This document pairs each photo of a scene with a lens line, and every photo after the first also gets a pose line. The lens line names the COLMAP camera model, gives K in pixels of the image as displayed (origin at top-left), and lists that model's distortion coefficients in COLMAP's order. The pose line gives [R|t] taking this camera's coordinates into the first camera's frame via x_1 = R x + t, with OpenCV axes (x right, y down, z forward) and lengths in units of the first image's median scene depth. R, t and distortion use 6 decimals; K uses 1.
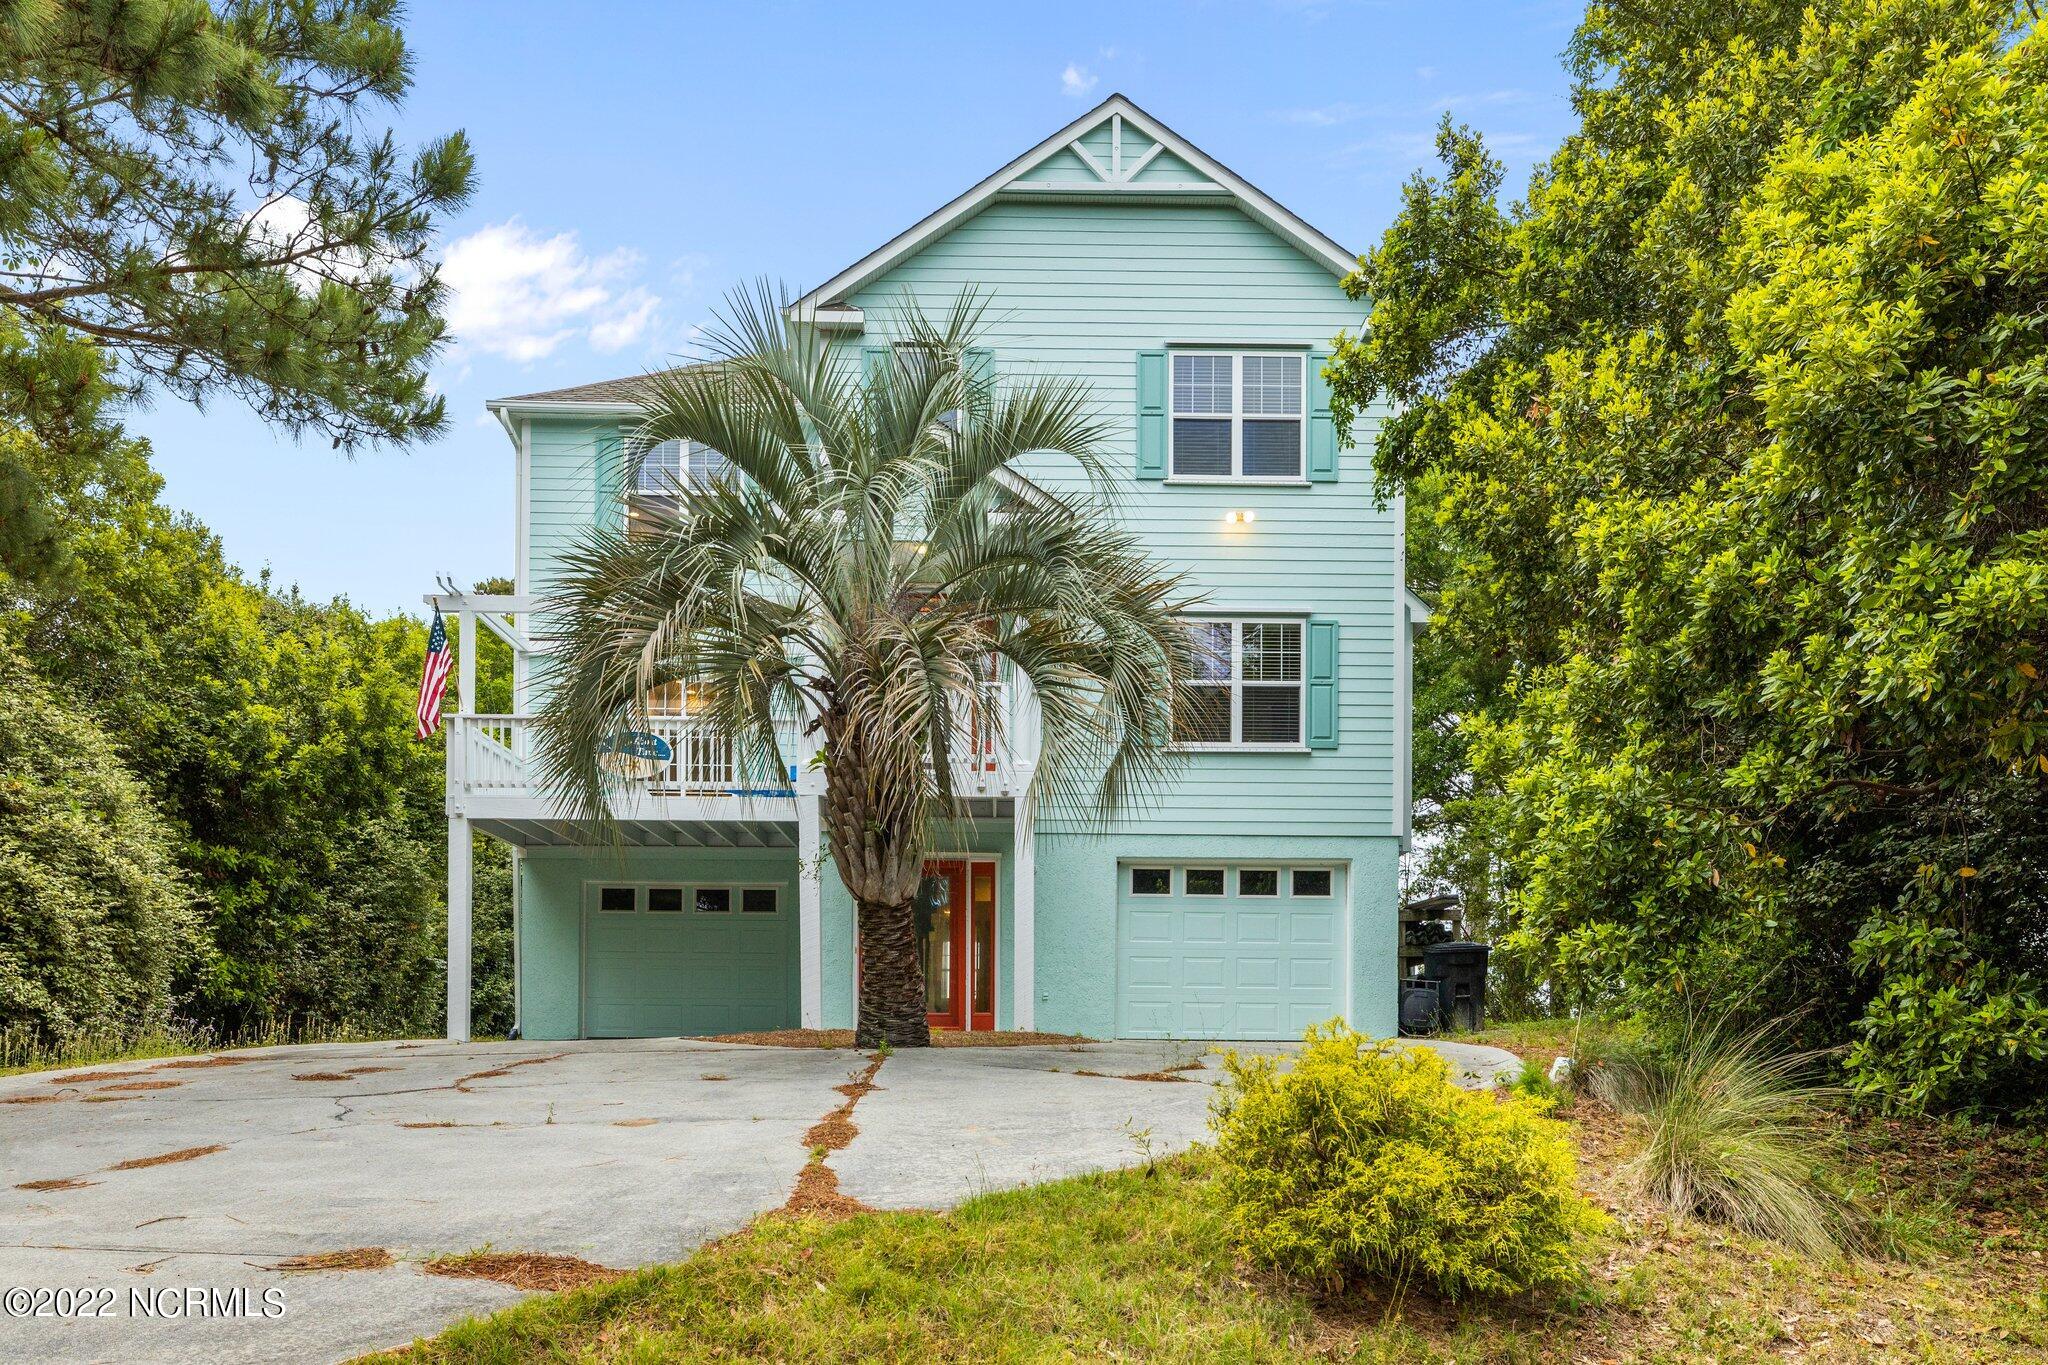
lens RADIAL K [[1565.7, 0, 1028.4], [0, 1565.7, 687.9], [0, 0, 1]] dist [-0.006315, -0.001550]
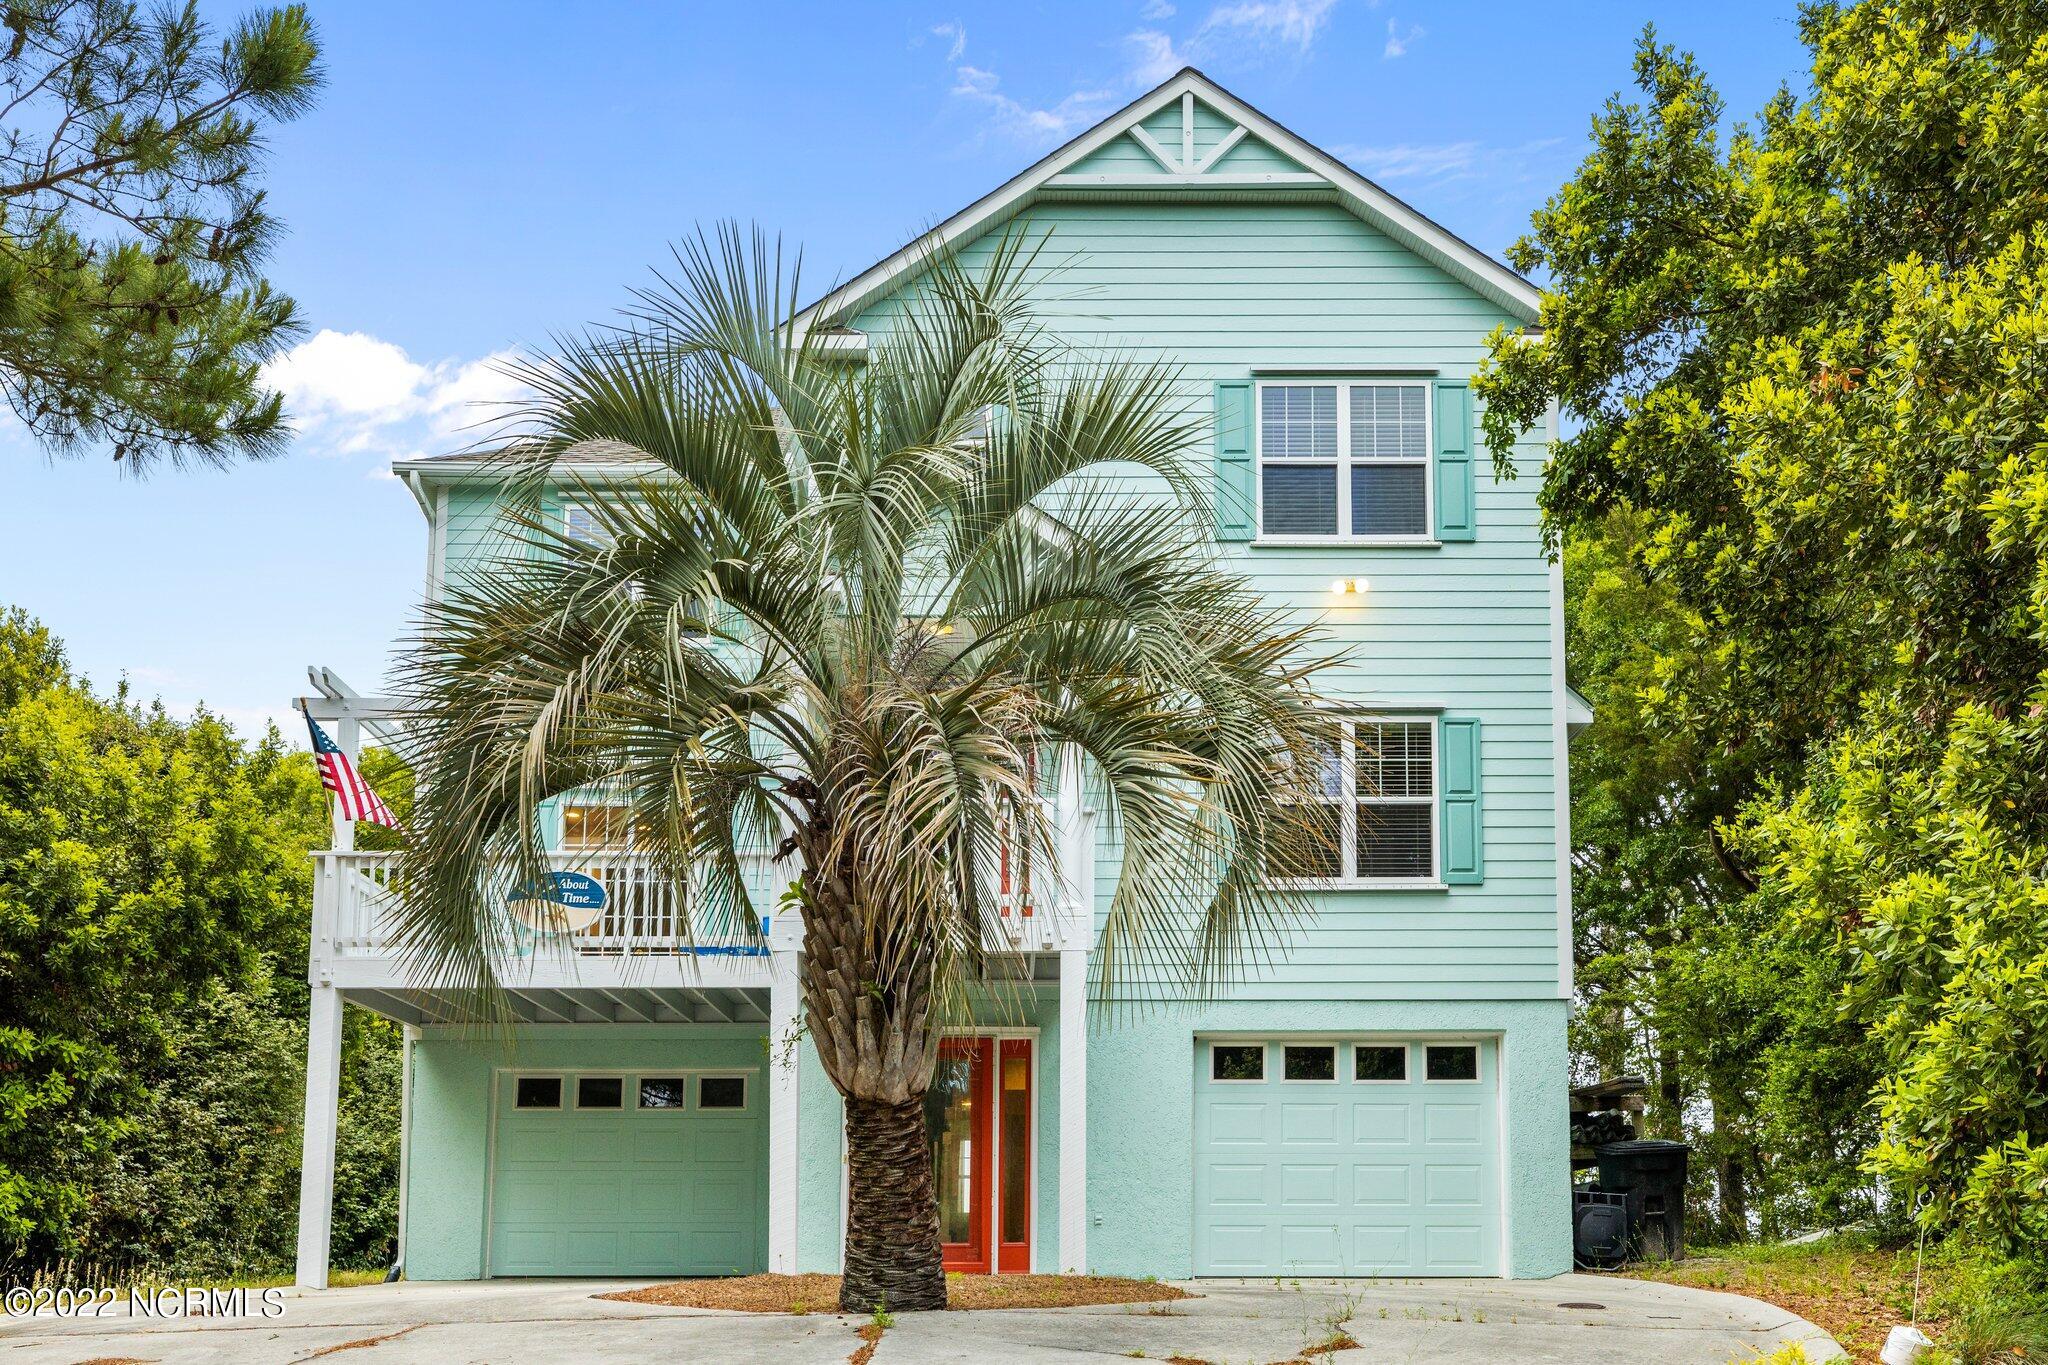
lens RADIAL K [[1691.2, 0, 1153.4], [0, 1691.2, 678.6], [0, 0, 1]] dist [-0.001687, 0.000022]
pose [[0.998015, 0.003419, 0.062889, -0.015901], [0.002788, 0.995147, -0.098359, 0.019567], [-0.062921, 0.098339, 0.993162, 0.178292]]
